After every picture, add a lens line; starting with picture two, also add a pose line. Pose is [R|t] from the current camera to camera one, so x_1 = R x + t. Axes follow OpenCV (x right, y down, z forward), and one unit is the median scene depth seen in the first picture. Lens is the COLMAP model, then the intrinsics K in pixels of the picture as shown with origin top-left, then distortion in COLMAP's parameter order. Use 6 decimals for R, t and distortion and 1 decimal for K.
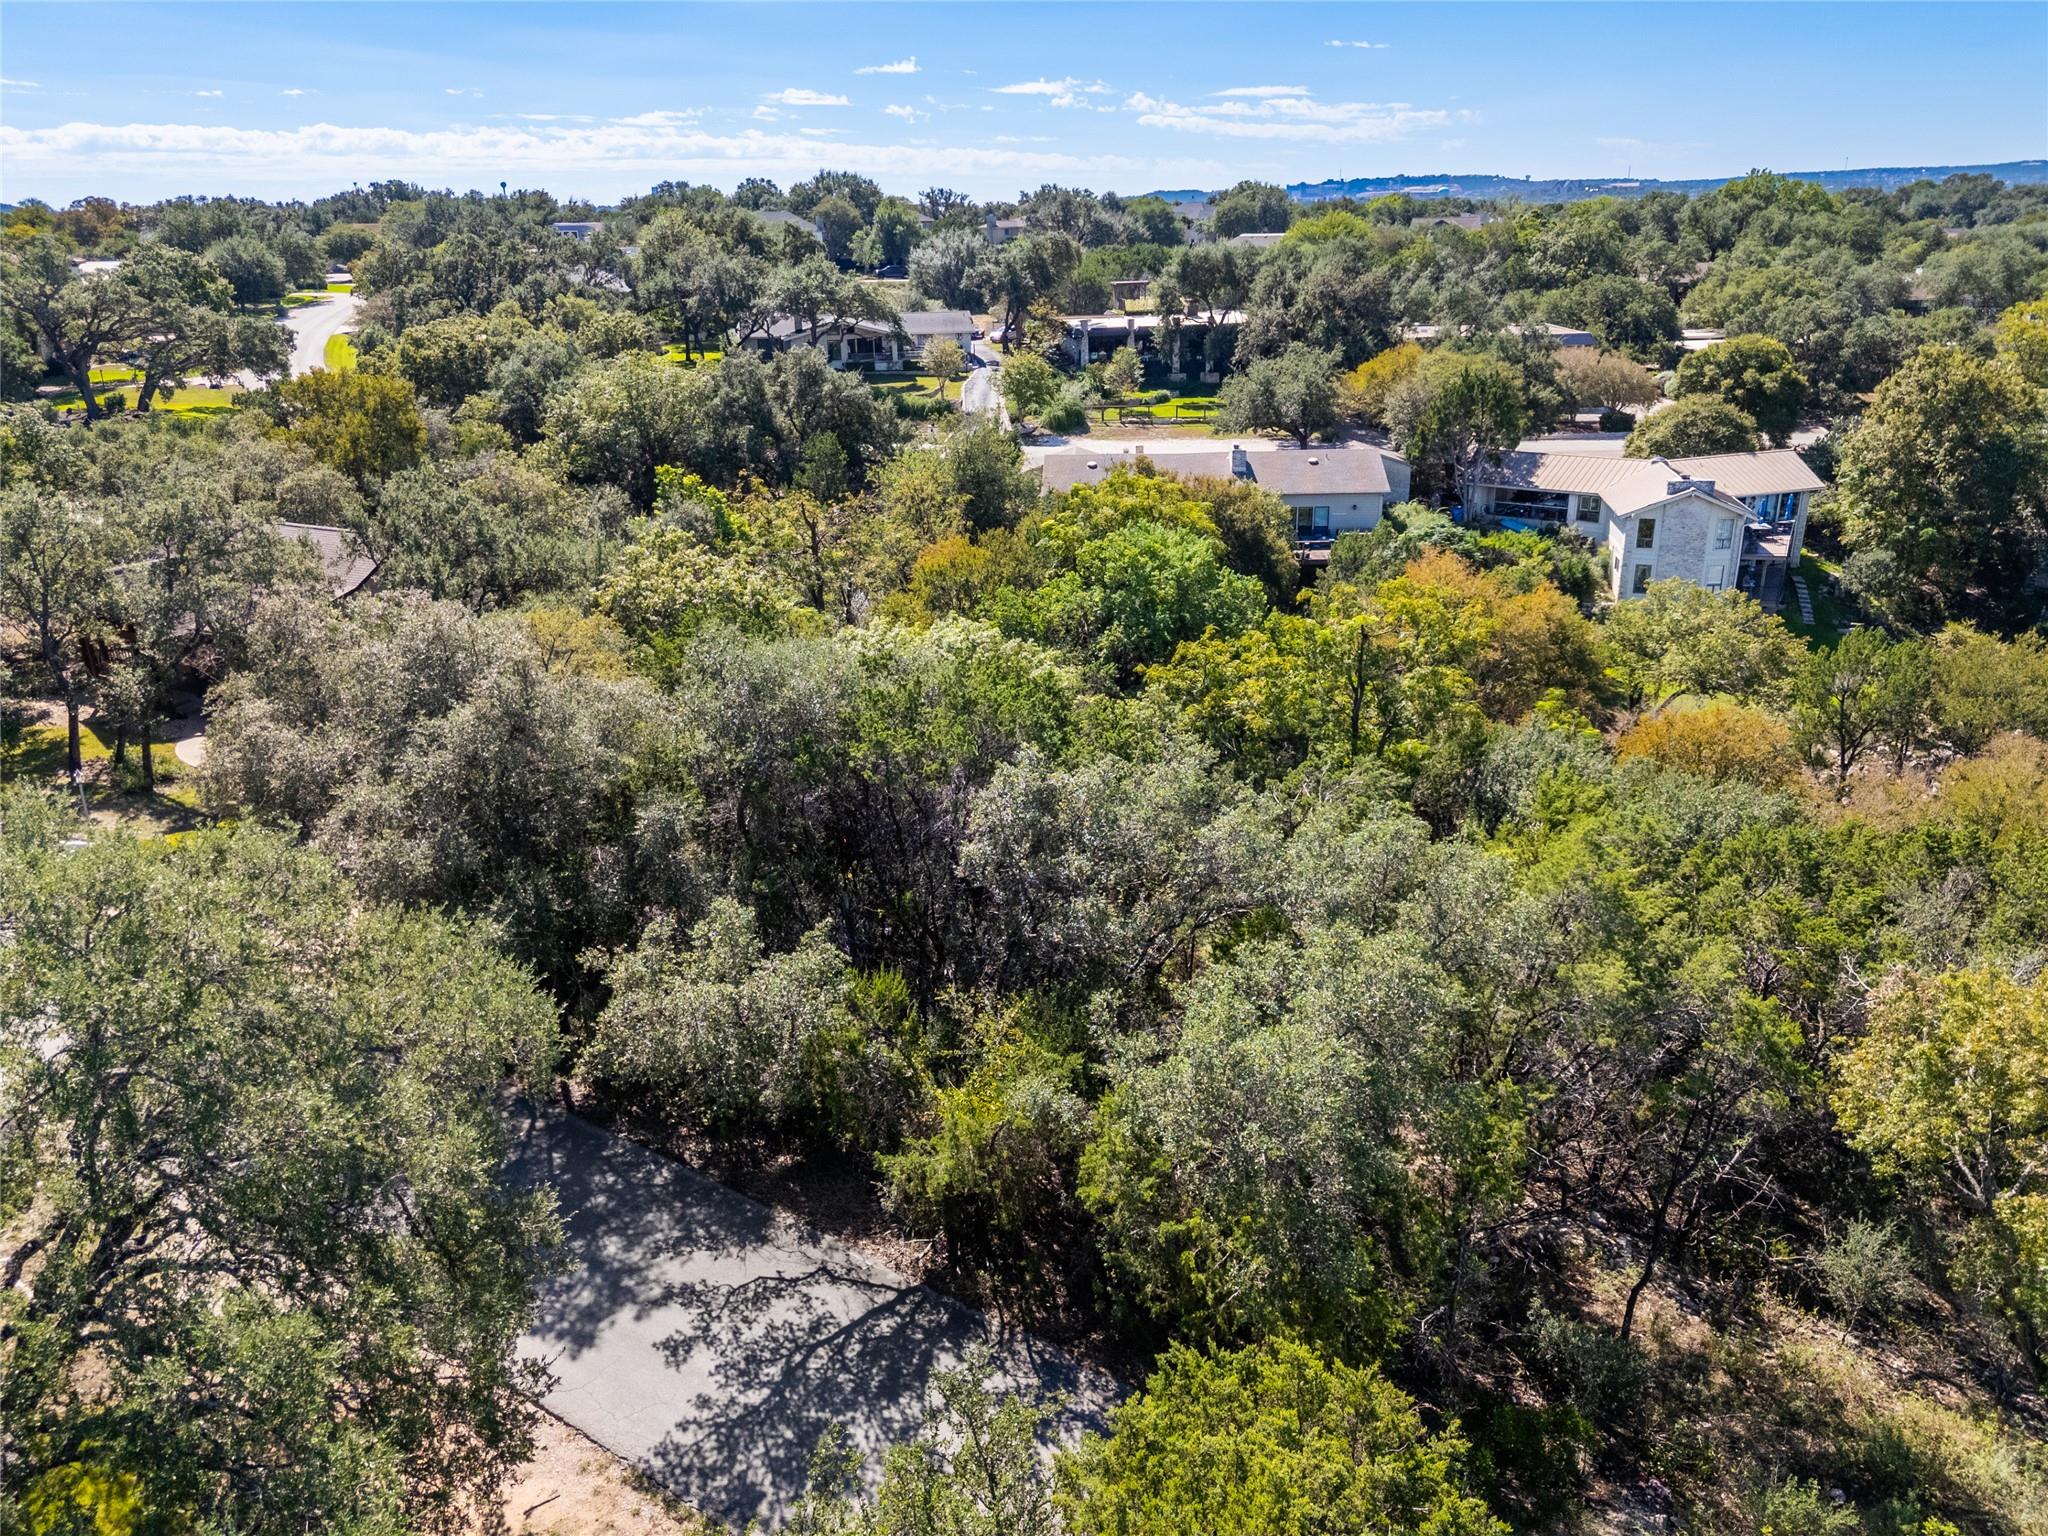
lens RADIAL K [[1494.4, 0, 1020.5], [0, 1494.4, 748.6], [0, 0, 1]] dist [0.118874, -0.179490]
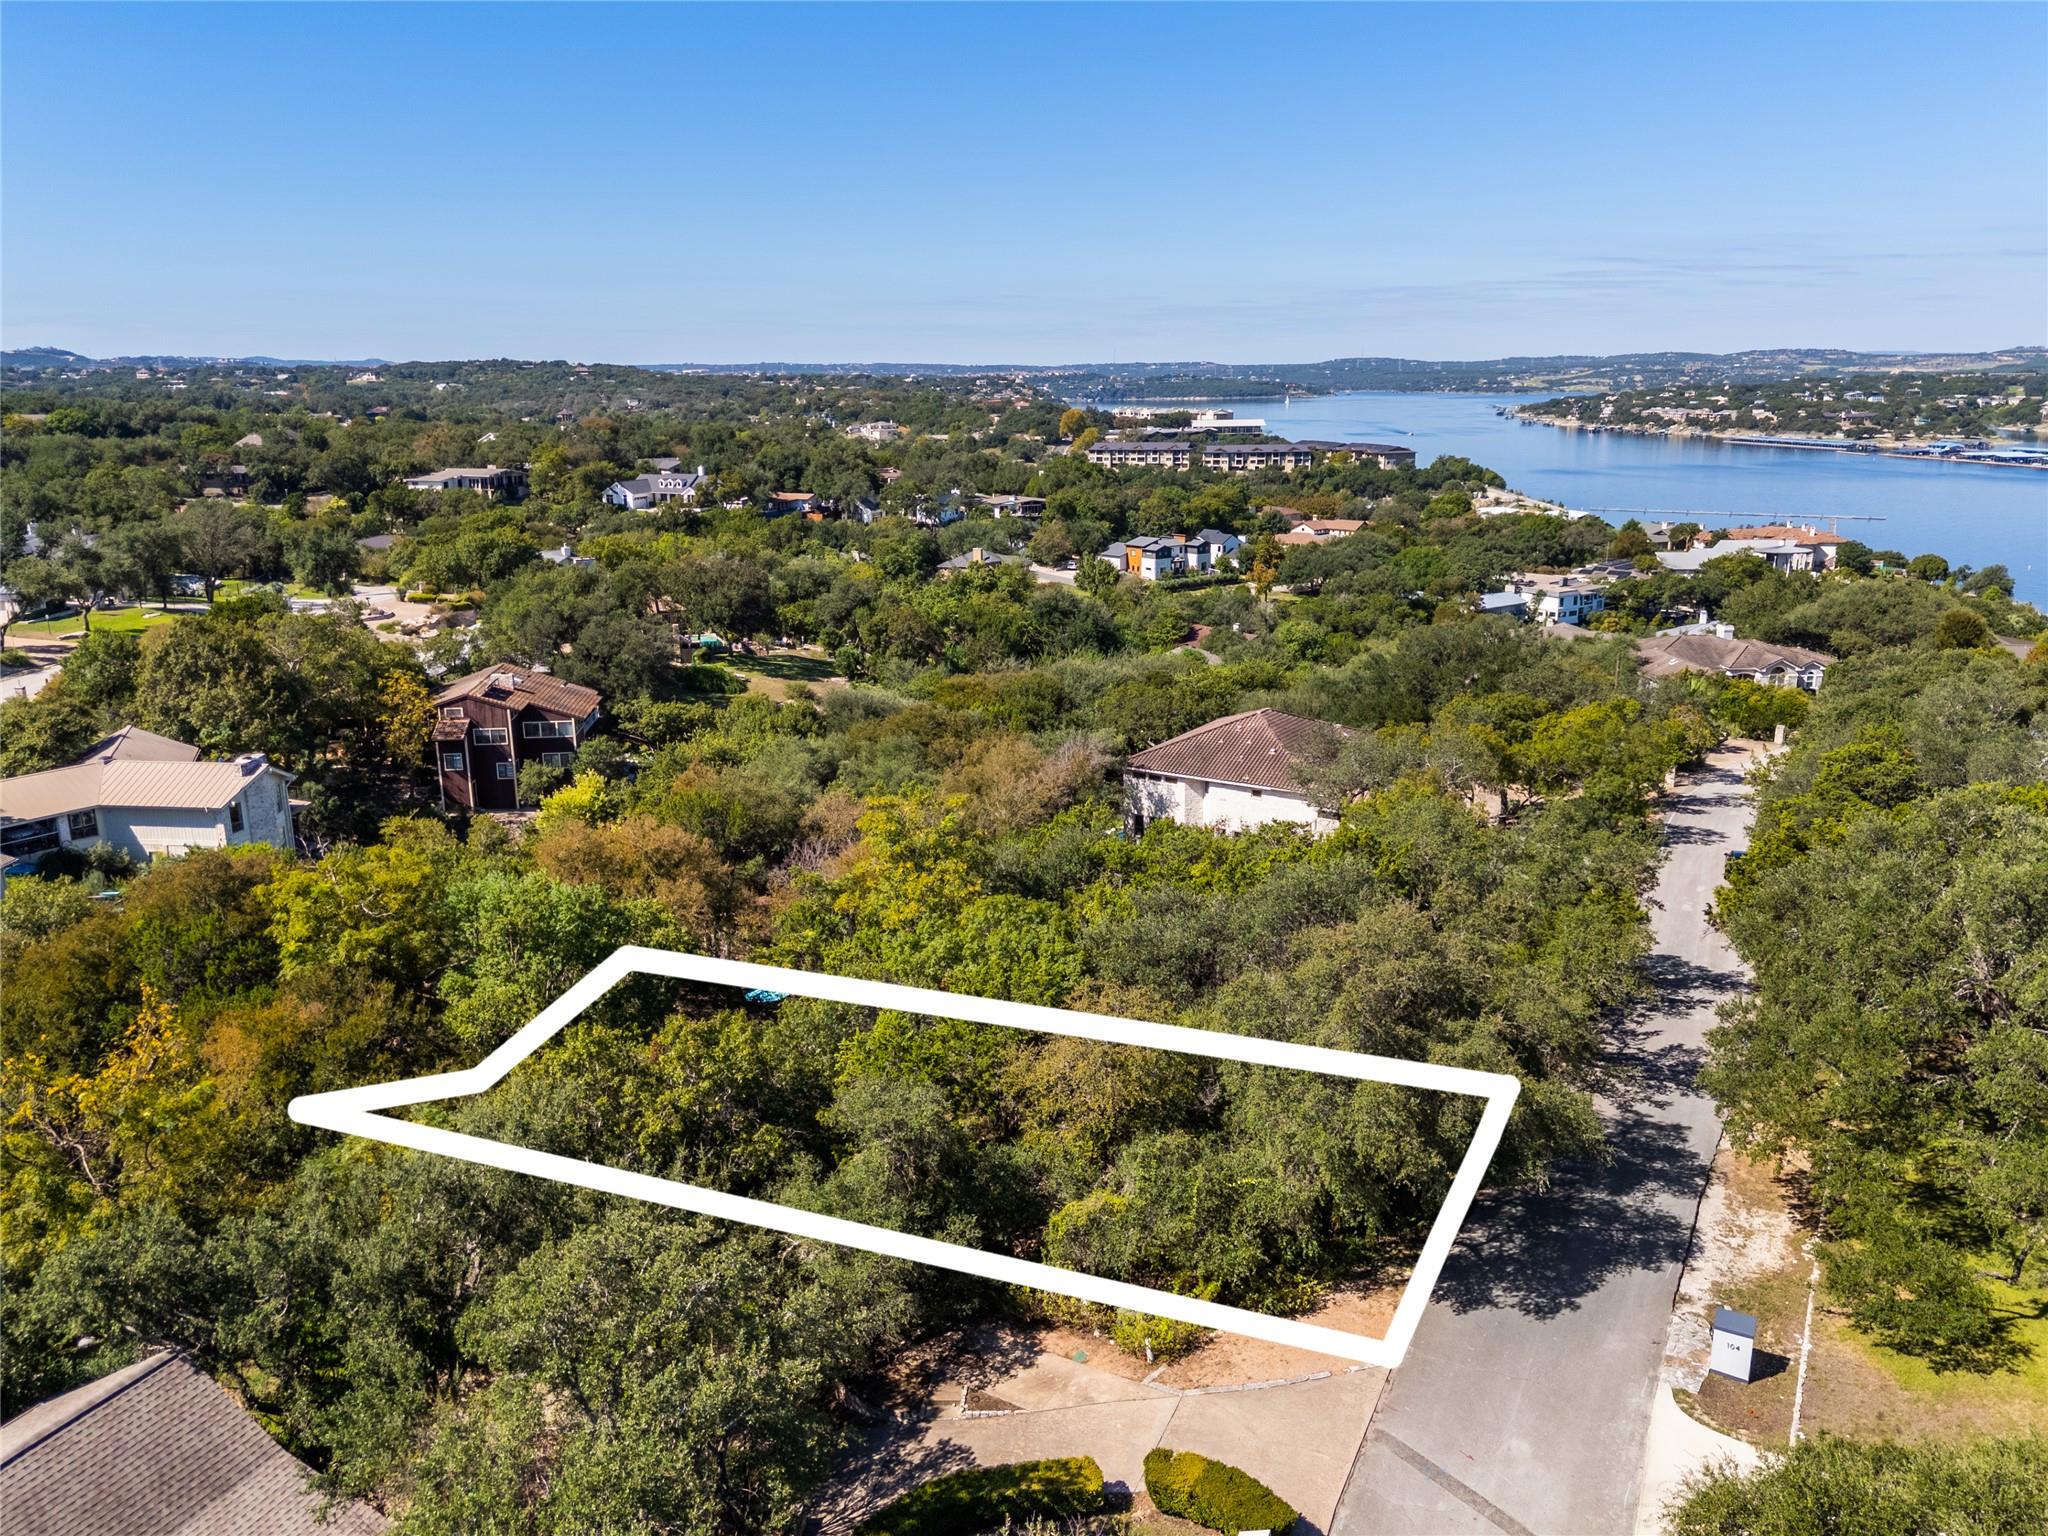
lens RADIAL K [[1504.4, 0, 1024.0], [0, 1504.4, 768.0], [0, 0, 1]] dist [0.072211, -0.072810]
pose [[-0.079762, -0.225945, 0.970869, -0.403496], [0.335938, 0.910902, 0.239589, -0.157817], [-0.938501, 0.345262, 0.003249, 0.321017]]
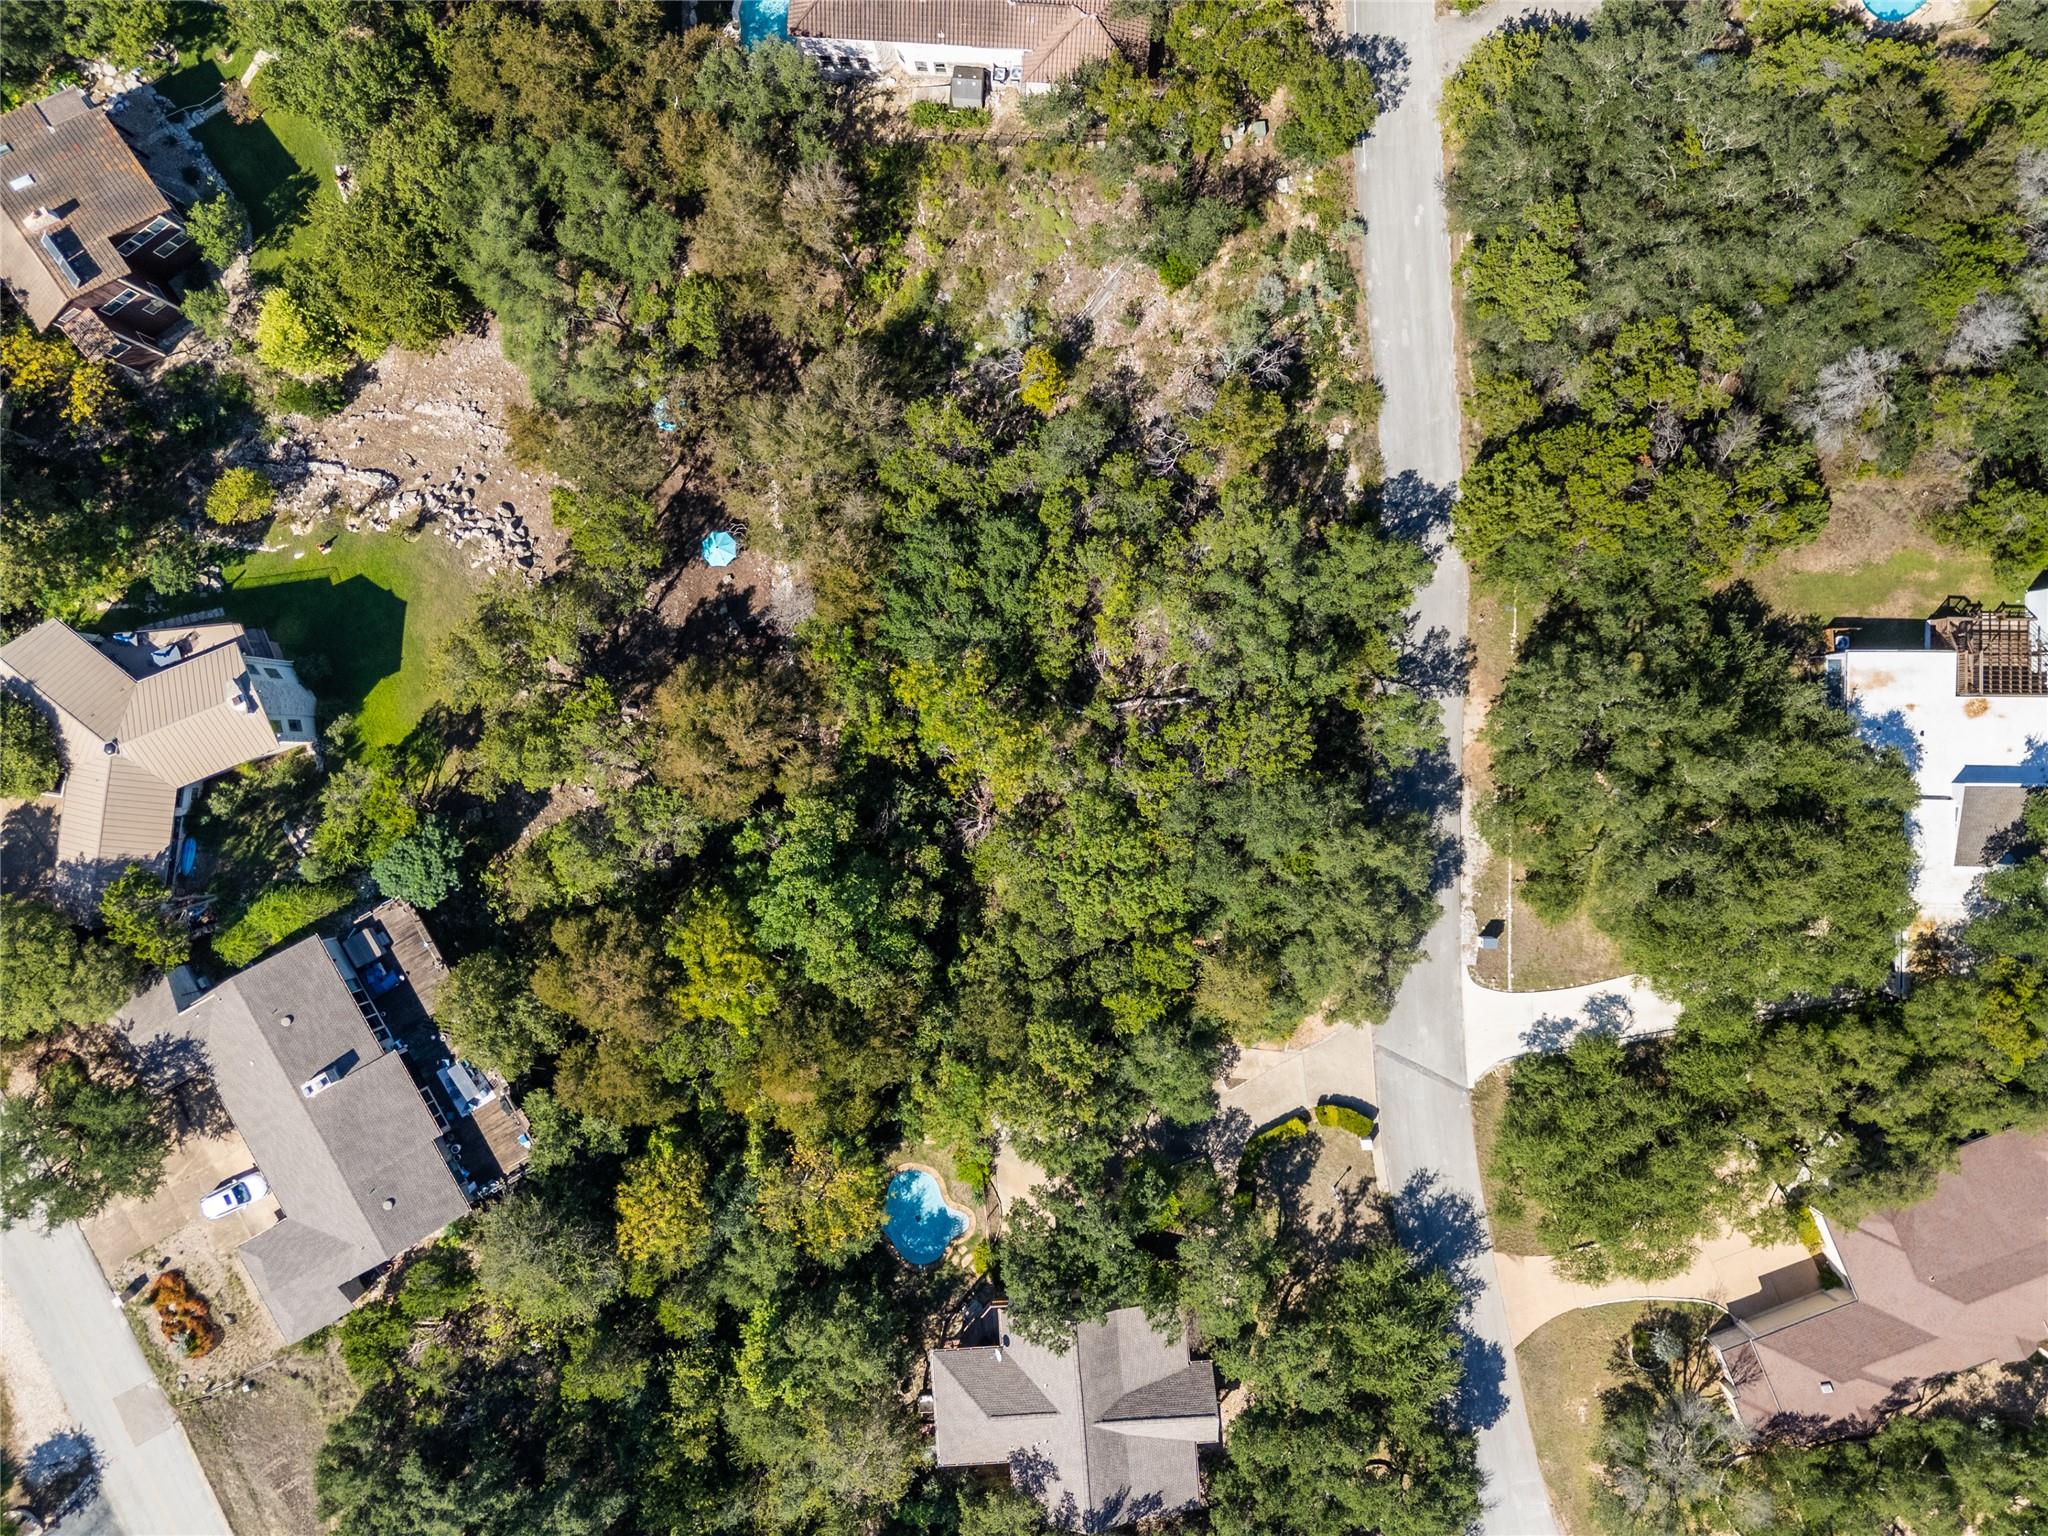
lens RADIAL K [[1504.4, 0, 1024.0], [0, 1504.4, 768.0], [0, 0, 1]] dist [0.072211, -0.072810]
pose [[-0.551846, -0.833214, 0.034949, 0.018521], [0.317673, -0.171281, 0.932602, -0.698228], [-0.771071, 0.525755, 0.359210, 0.094577]]
